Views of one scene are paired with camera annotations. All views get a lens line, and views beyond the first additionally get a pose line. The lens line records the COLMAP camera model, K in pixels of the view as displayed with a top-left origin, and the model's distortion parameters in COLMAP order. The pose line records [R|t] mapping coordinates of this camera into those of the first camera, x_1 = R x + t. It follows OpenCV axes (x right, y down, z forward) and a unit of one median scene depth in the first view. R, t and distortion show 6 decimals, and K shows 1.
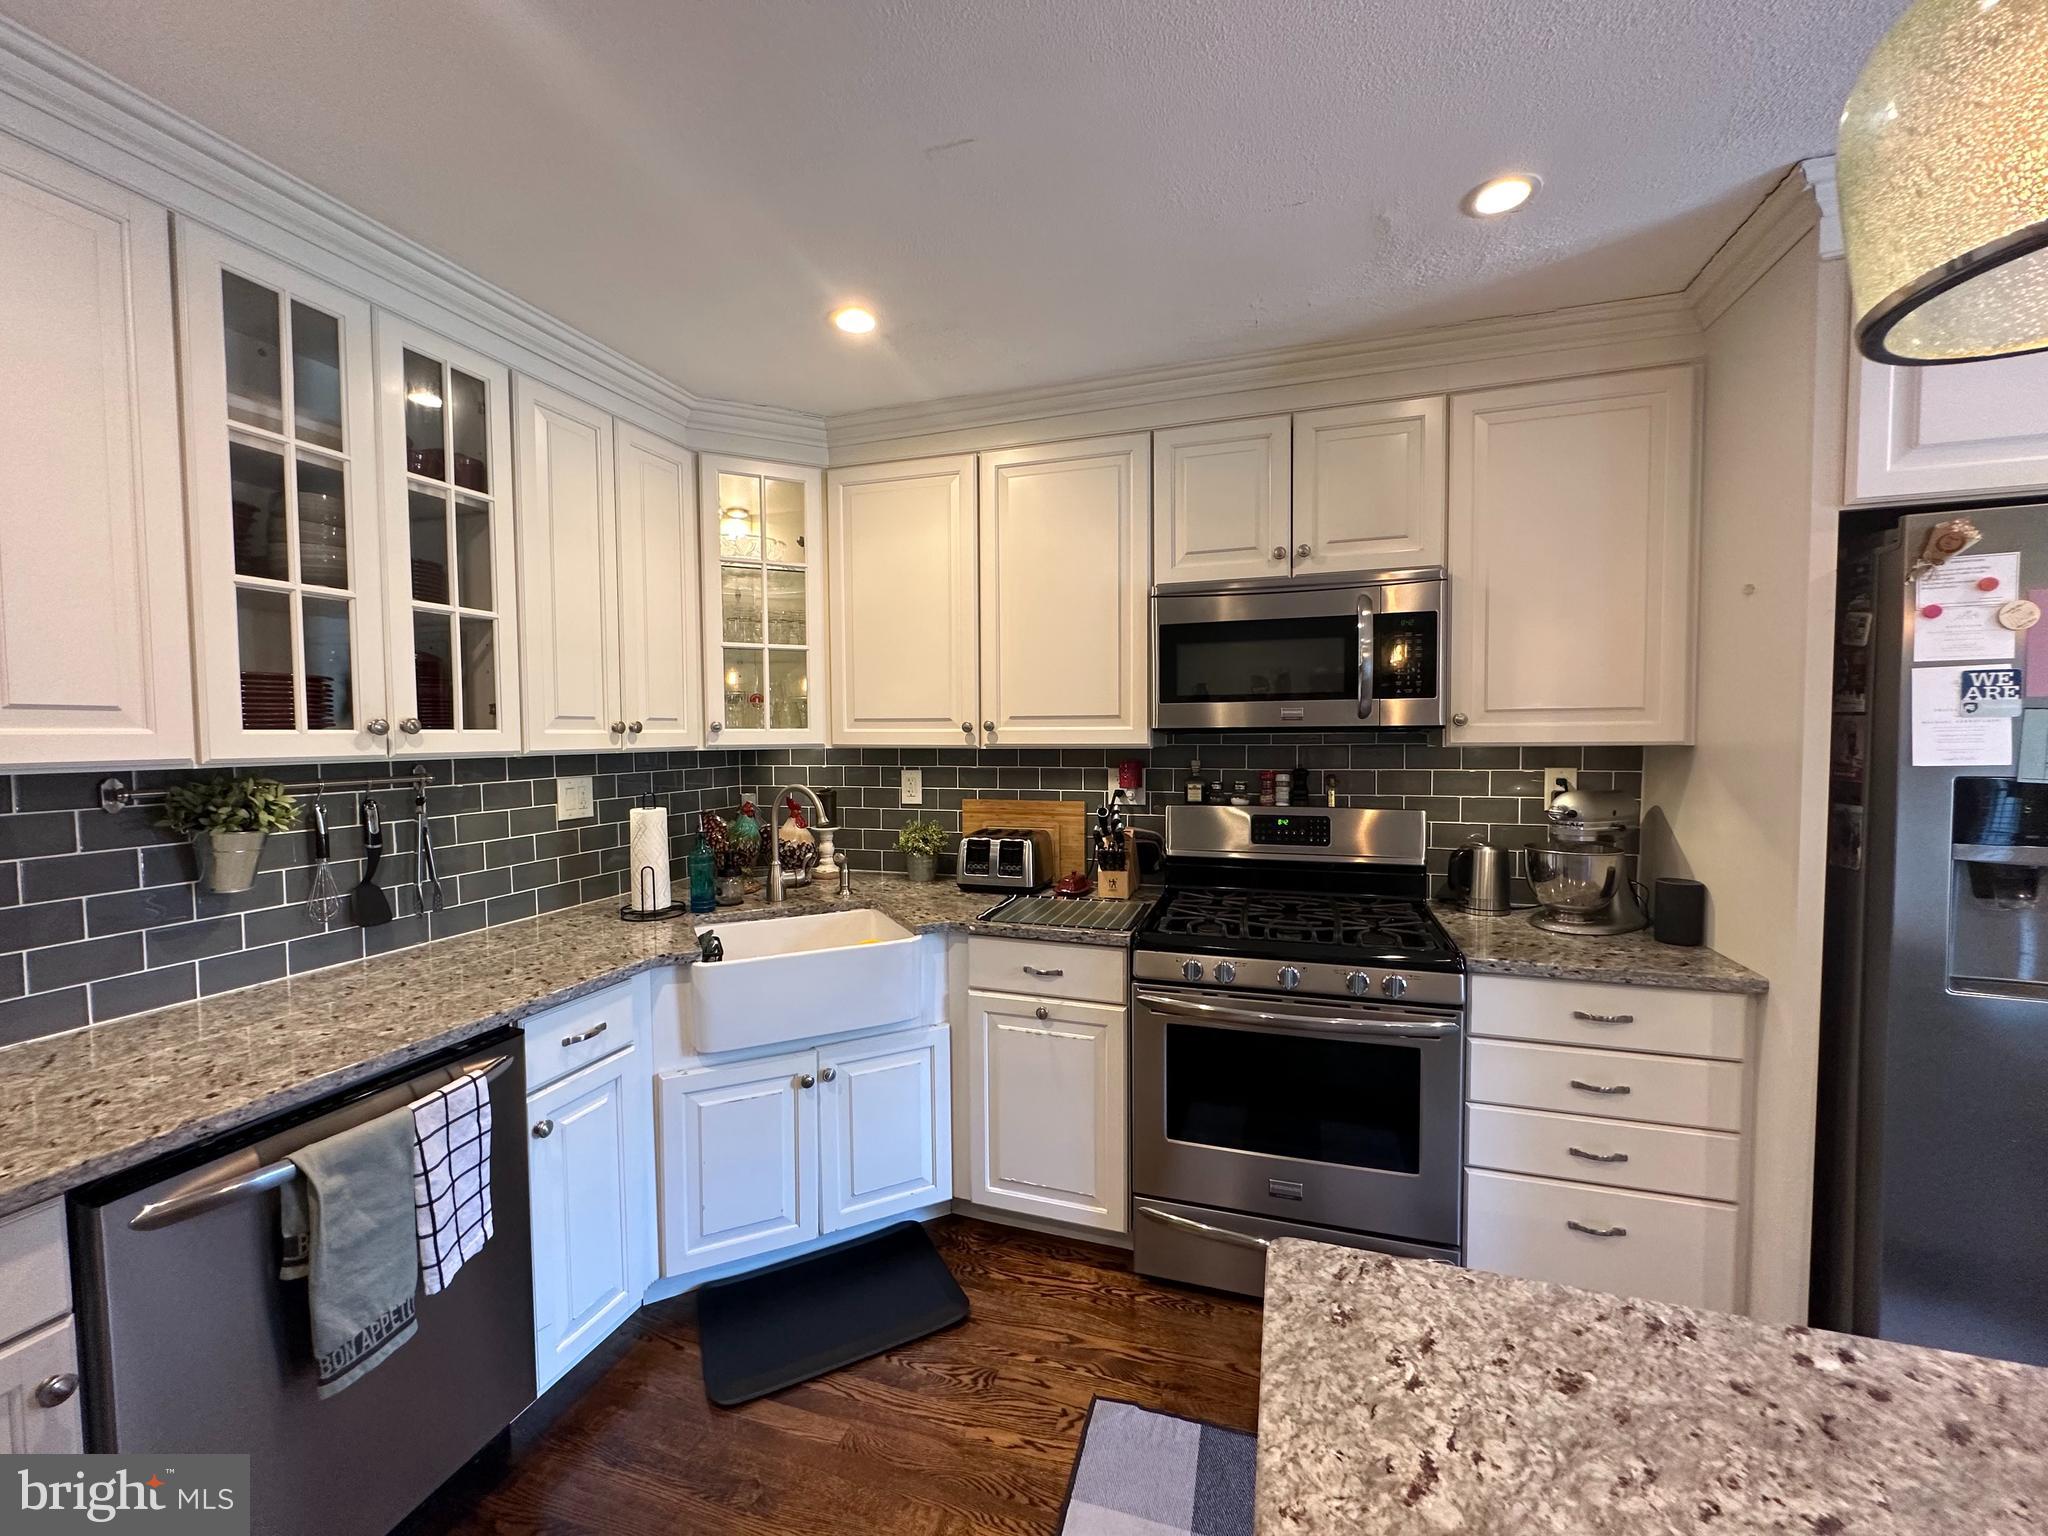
lens RADIAL K [[820.4, 0, 1026.8], [0, 820.4, 765.6], [0, 0, 1]] dist [-0.003196, 0.000119]
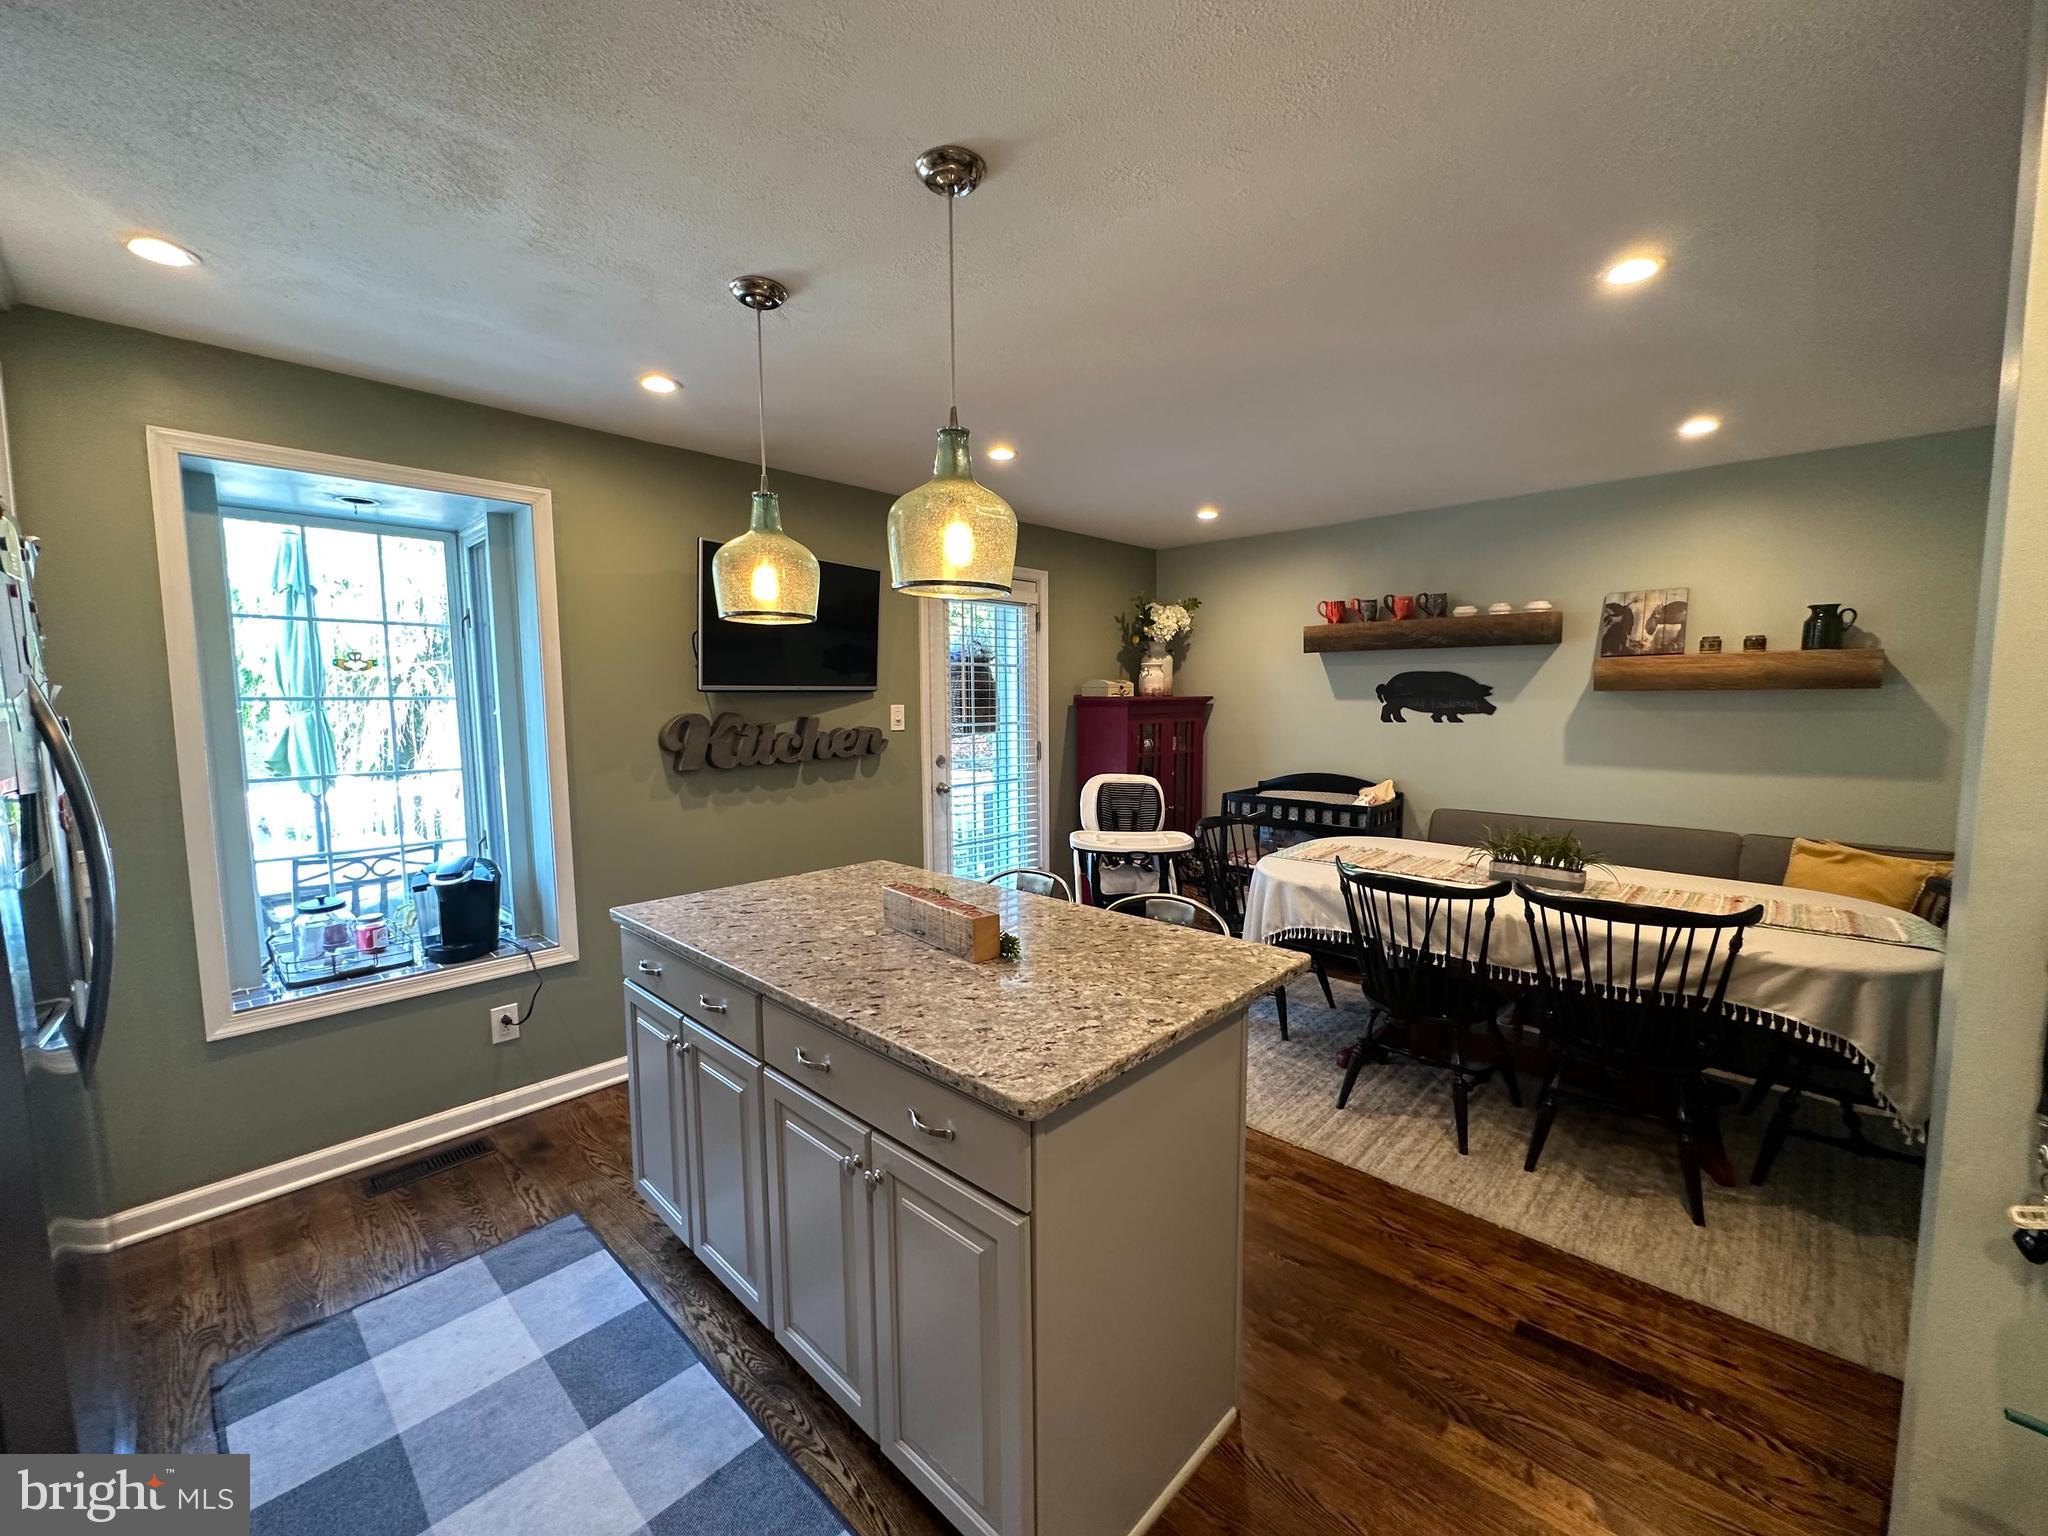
lens RADIAL K [[820.4, 0, 1024.0], [0, 820.4, 773.5], [0, 0, 1]] dist [-0.003196, 0.000119]
pose [[-0.903025, -0.025622, 0.428824, -0.101803], [0.031633, 0.991544, 0.125856, -0.052132], [-0.428422, 0.127216, -0.894578, 0.876647]]
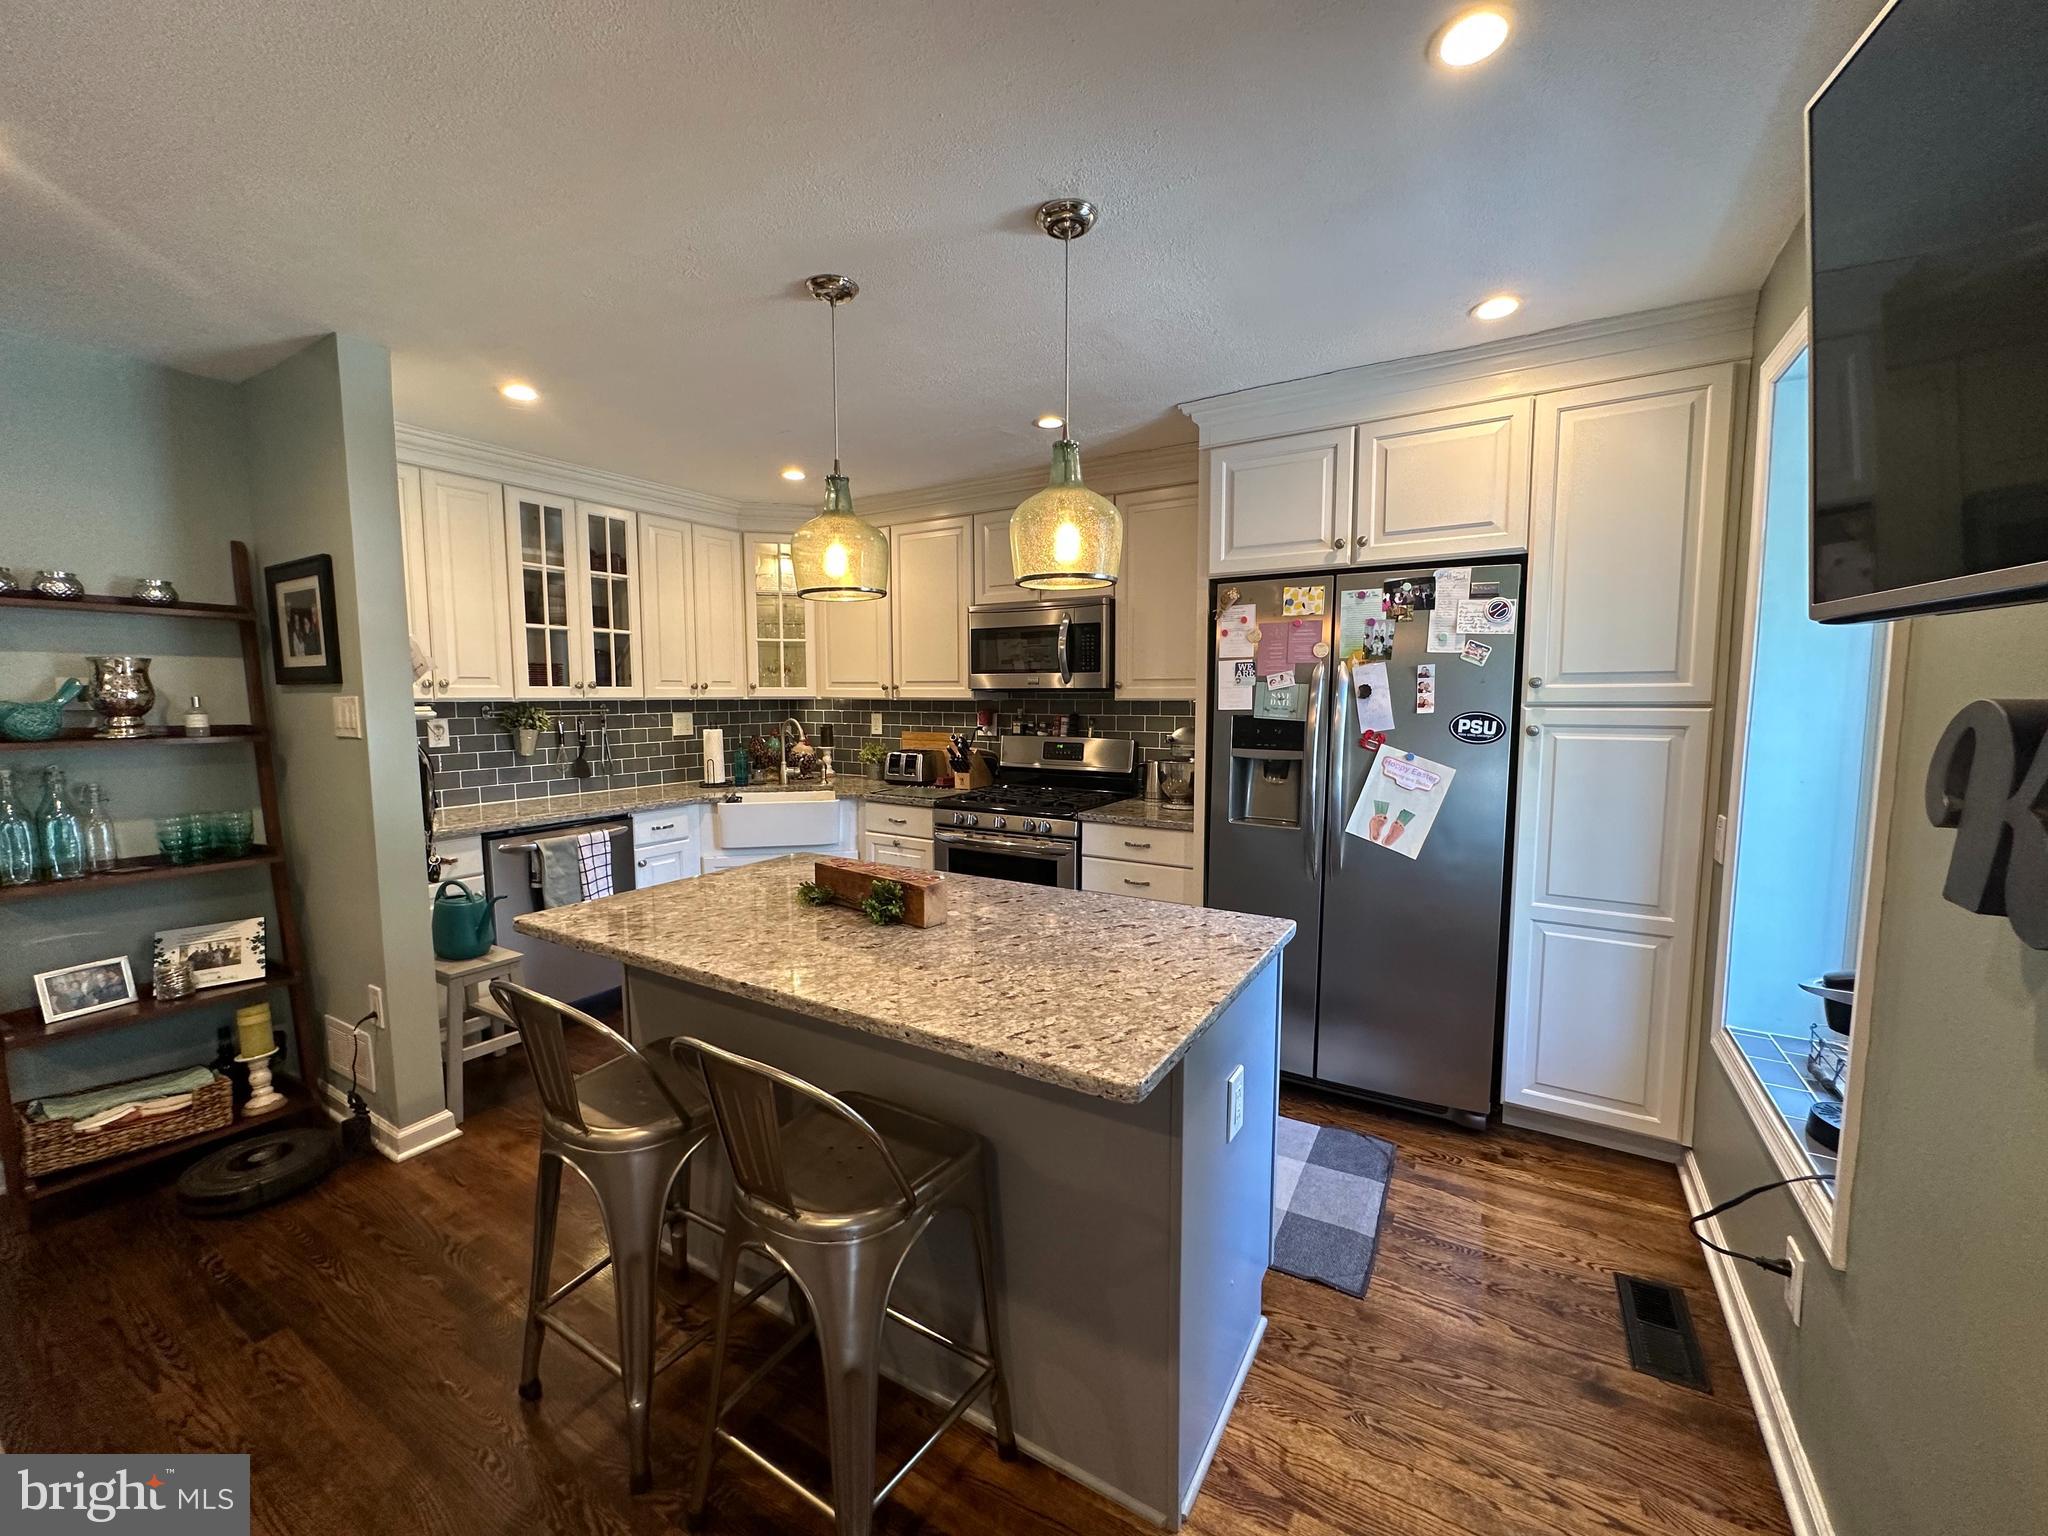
lens RADIAL K [[820.4, 0, 1020.3], [0, 820.4, 764.0], [0, 0, 1]] dist [-0.003196, 0.000119]
pose [[0.972022, 0.028651, -0.233137, 0.746718], [-0.017831, 0.998670, 0.048386, 0.031195], [0.234213, -0.042875, 0.971239, -0.746315]]
